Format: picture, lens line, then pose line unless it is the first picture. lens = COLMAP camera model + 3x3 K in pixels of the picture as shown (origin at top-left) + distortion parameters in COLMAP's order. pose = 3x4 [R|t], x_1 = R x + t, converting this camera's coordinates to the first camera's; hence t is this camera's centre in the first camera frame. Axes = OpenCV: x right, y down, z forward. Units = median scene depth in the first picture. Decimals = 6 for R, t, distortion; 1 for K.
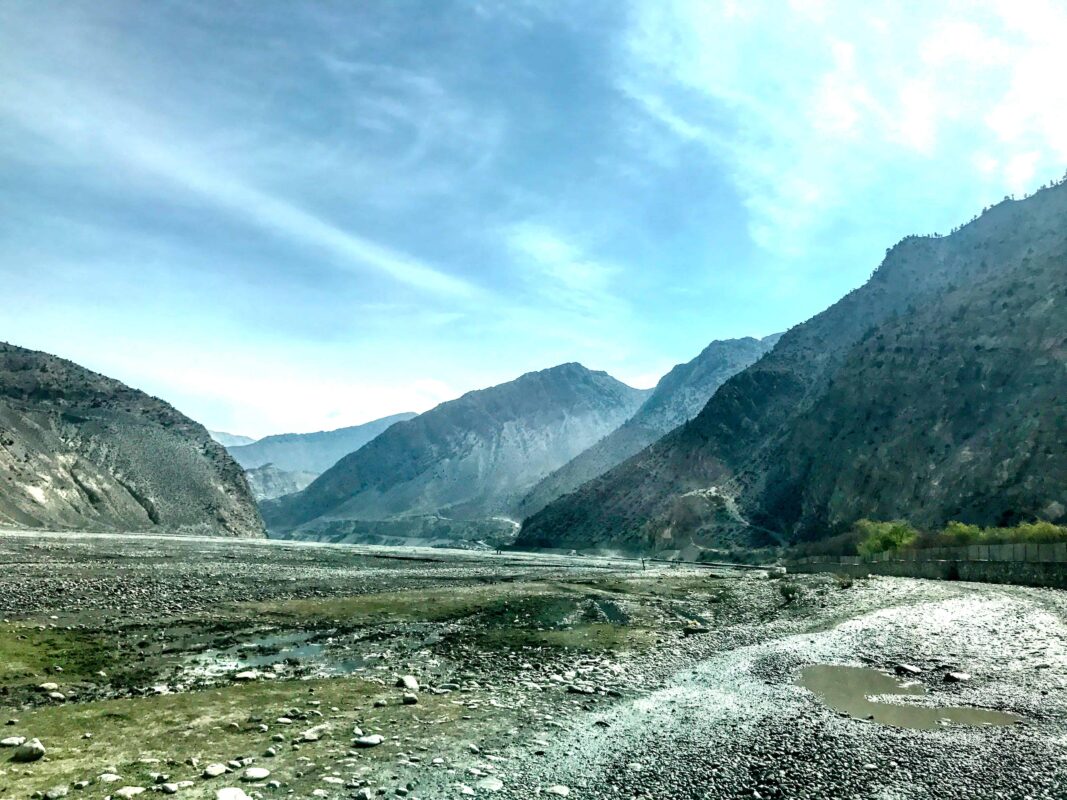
lens RADIAL K [[874.6, 0, 535.7], [0, 874.6, 392.0], [0, 0, 1]] dist [0.006055, -0.000345]
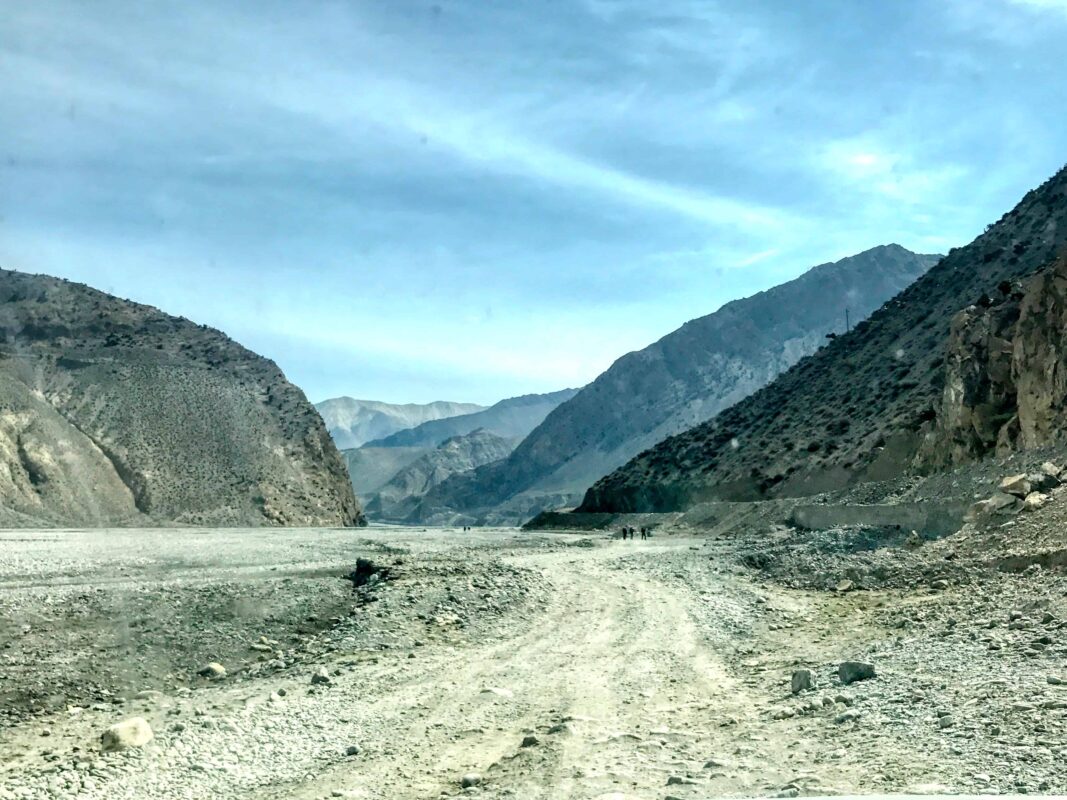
lens RADIAL K [[1028.4, 0, 533.7], [0, 1028.4, 401.9], [0, 0, 1]] dist [0.079977, 0.000000]
pose [[0.946956, -0.085932, -0.309661, 0.046412], [0.102149, 0.994099, 0.036510, 0.062898], [0.304696, -0.066205, 0.950146, 0.332031]]
